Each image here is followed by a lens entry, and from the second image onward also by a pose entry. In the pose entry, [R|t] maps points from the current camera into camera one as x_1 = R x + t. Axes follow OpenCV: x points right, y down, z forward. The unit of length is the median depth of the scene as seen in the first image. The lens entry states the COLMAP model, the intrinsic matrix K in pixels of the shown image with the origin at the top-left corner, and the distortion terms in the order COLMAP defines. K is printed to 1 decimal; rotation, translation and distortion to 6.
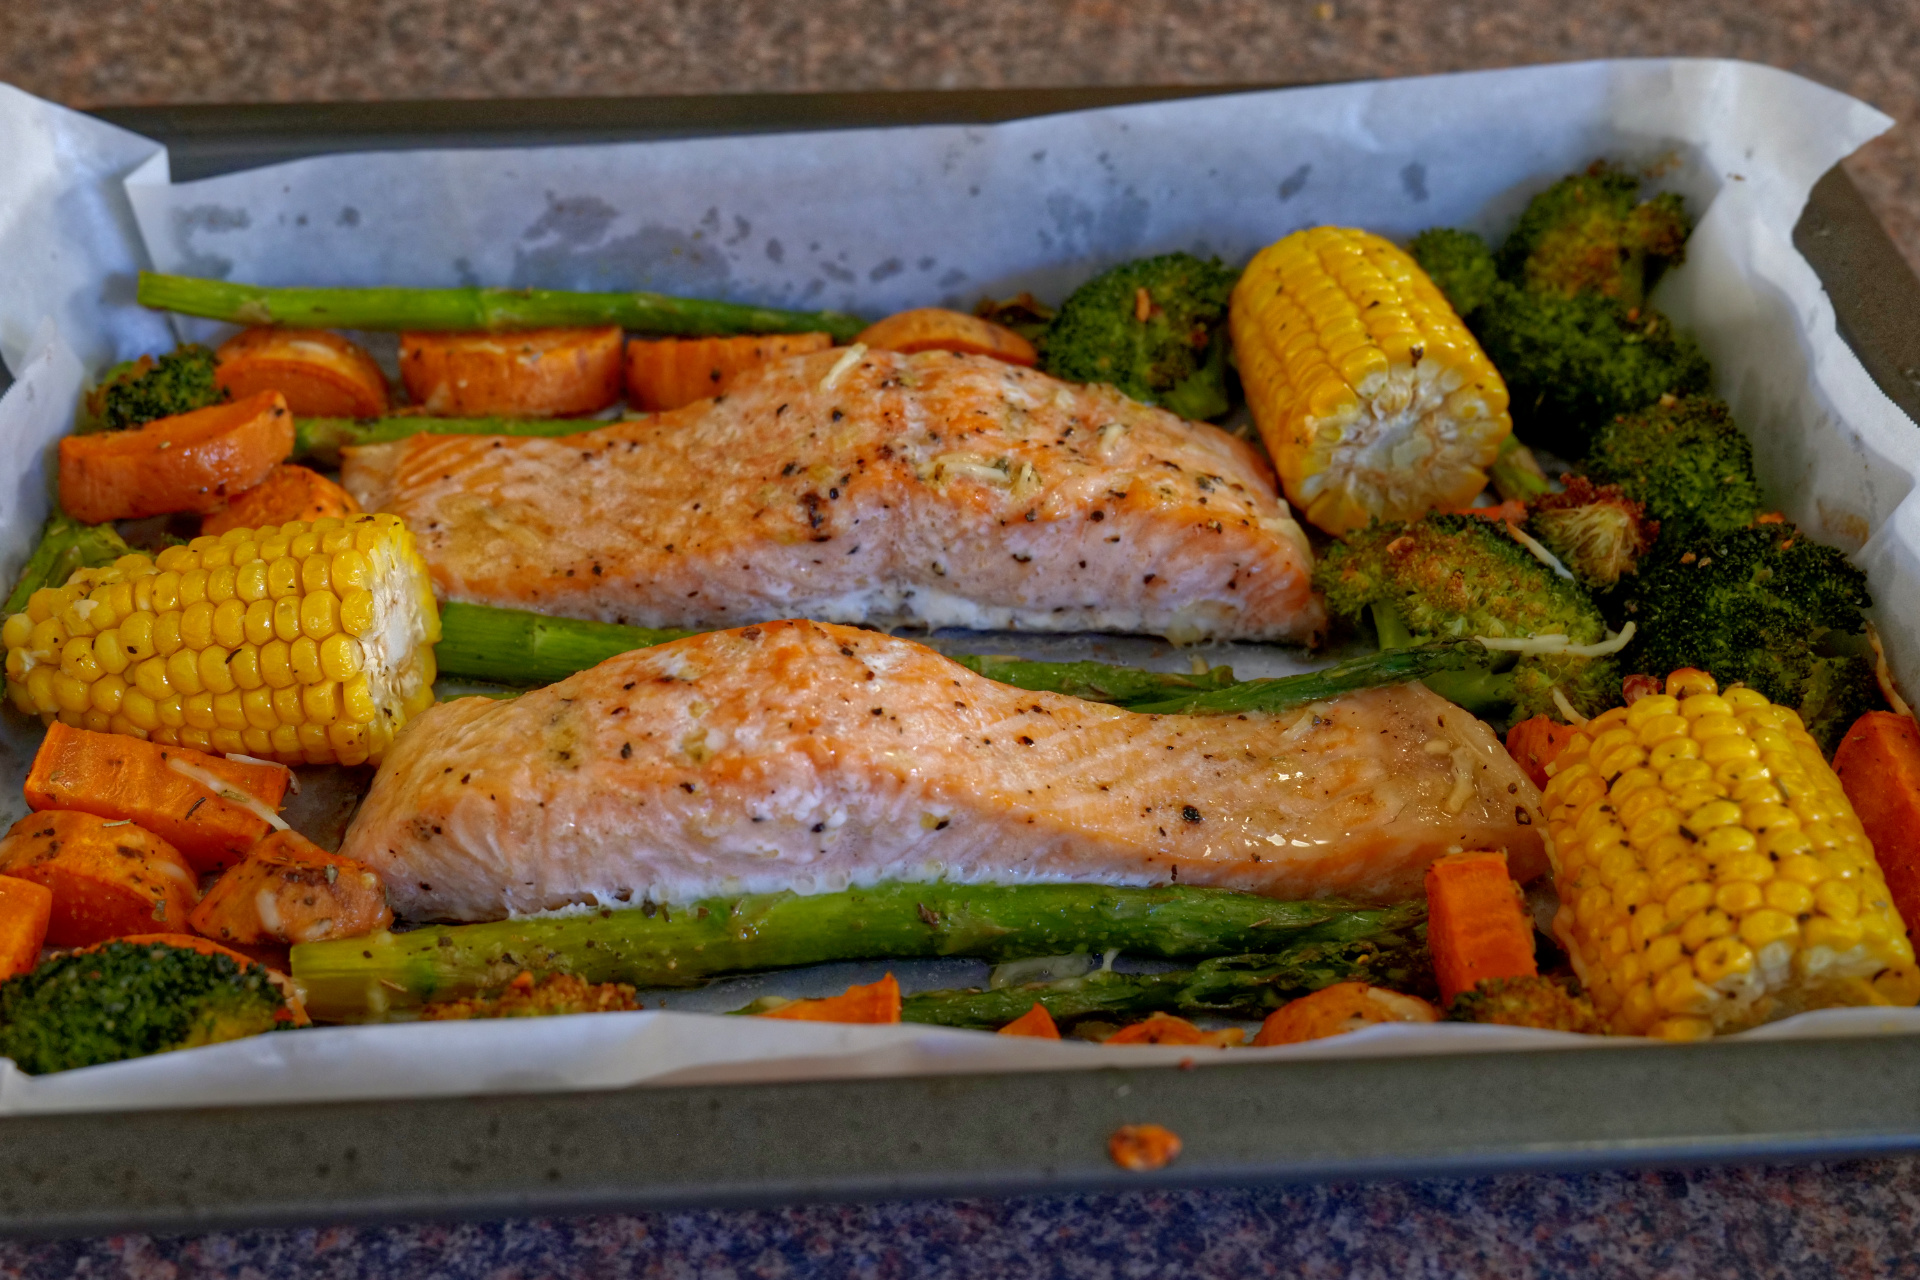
lens RADIAL K [[2457.9, 0, 960.0], [0, 2457.9, 640.0], [0, 0, 1]] dist [-0.024844, -0.073512]
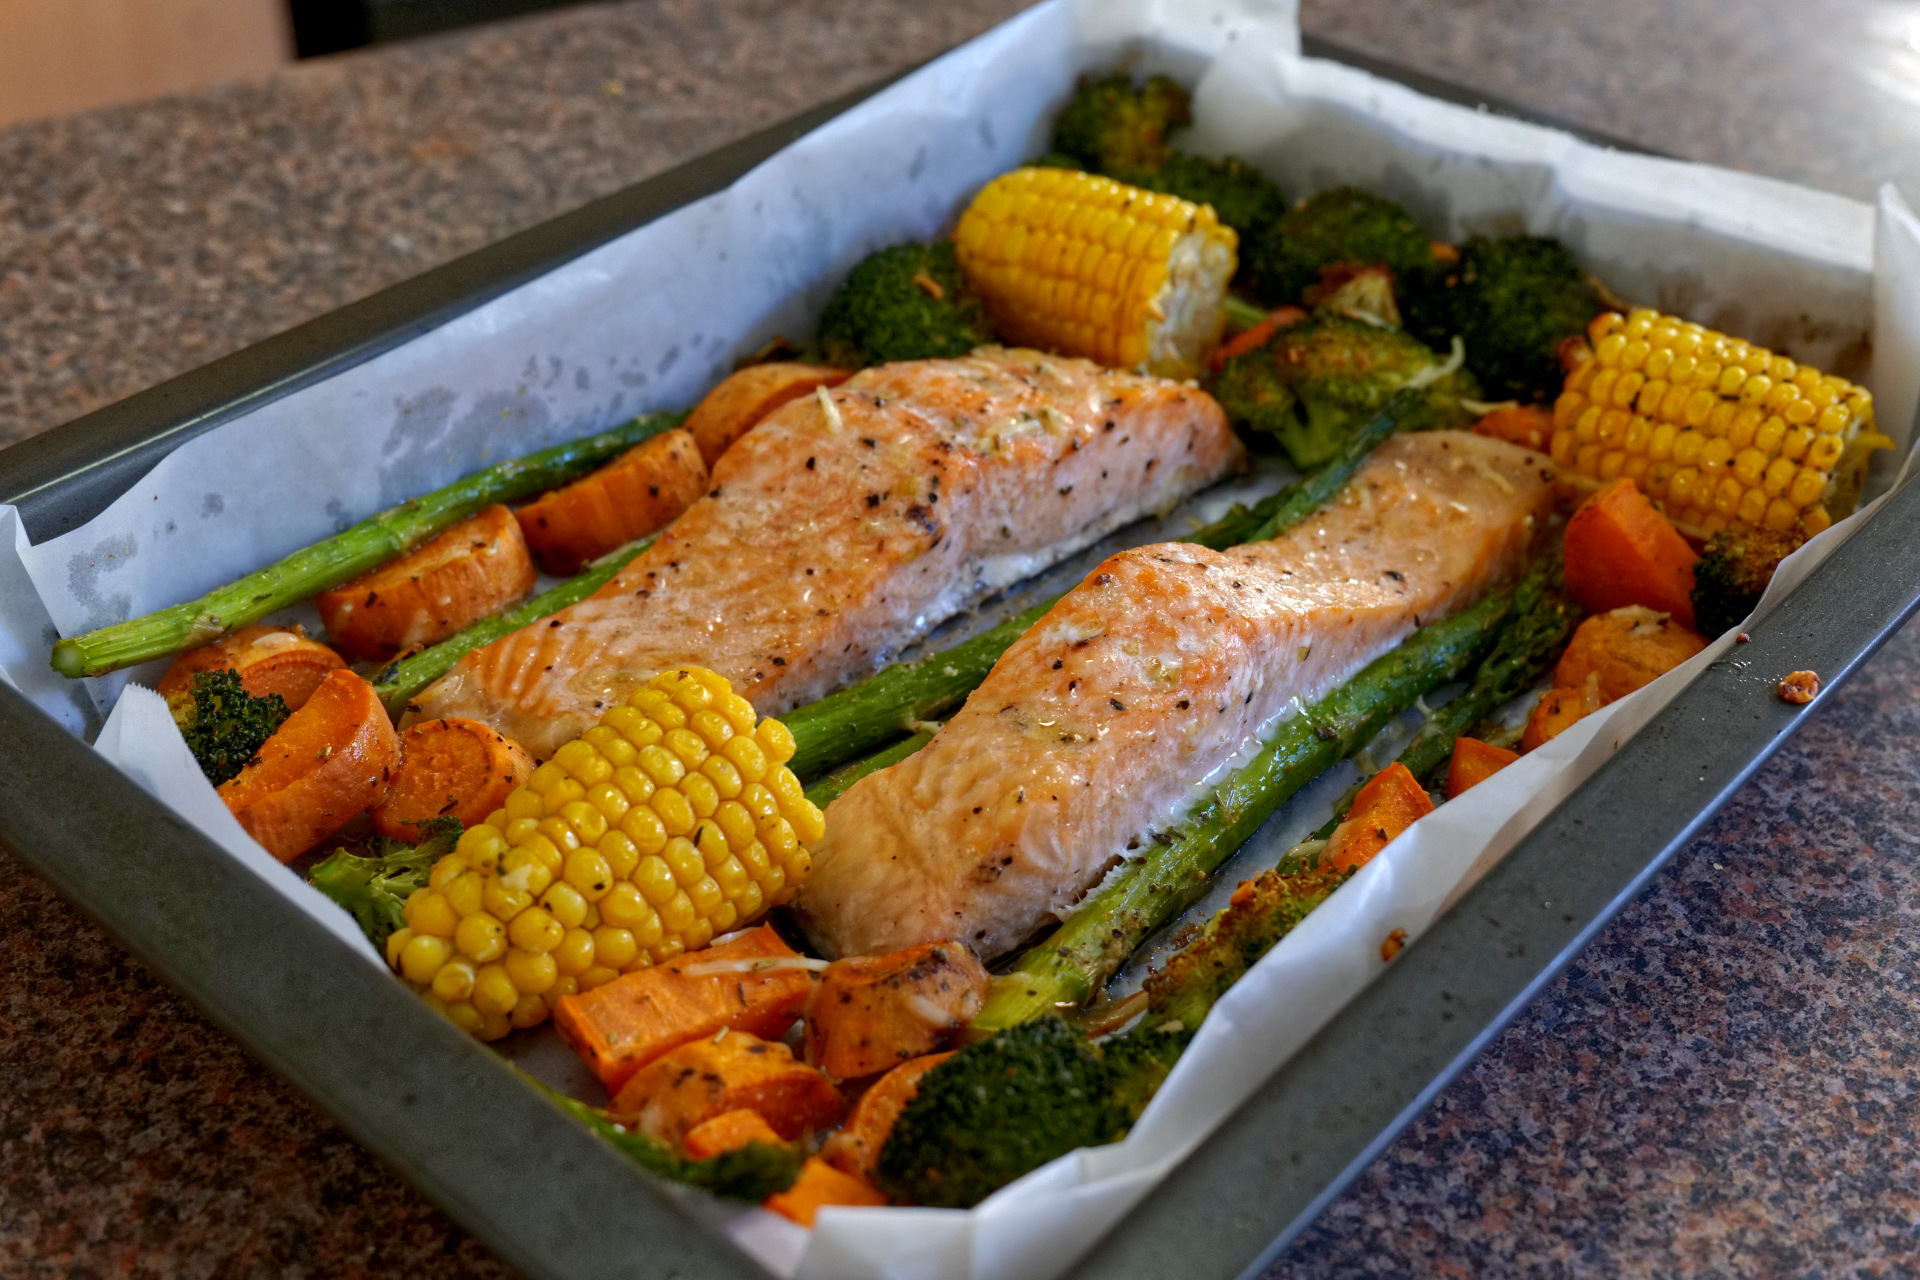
lens RADIAL K [[2457.9, 0, 960.0], [0, 2457.9, 640.0], [0, 0, 1]] dist [-0.024844, -0.073512]
pose [[0.704693, -0.413800, 0.576348, -0.682485], [0.455449, 0.886683, 0.079739, -0.084017], [-0.544034, 0.206306, 0.813305, 0.131996]]
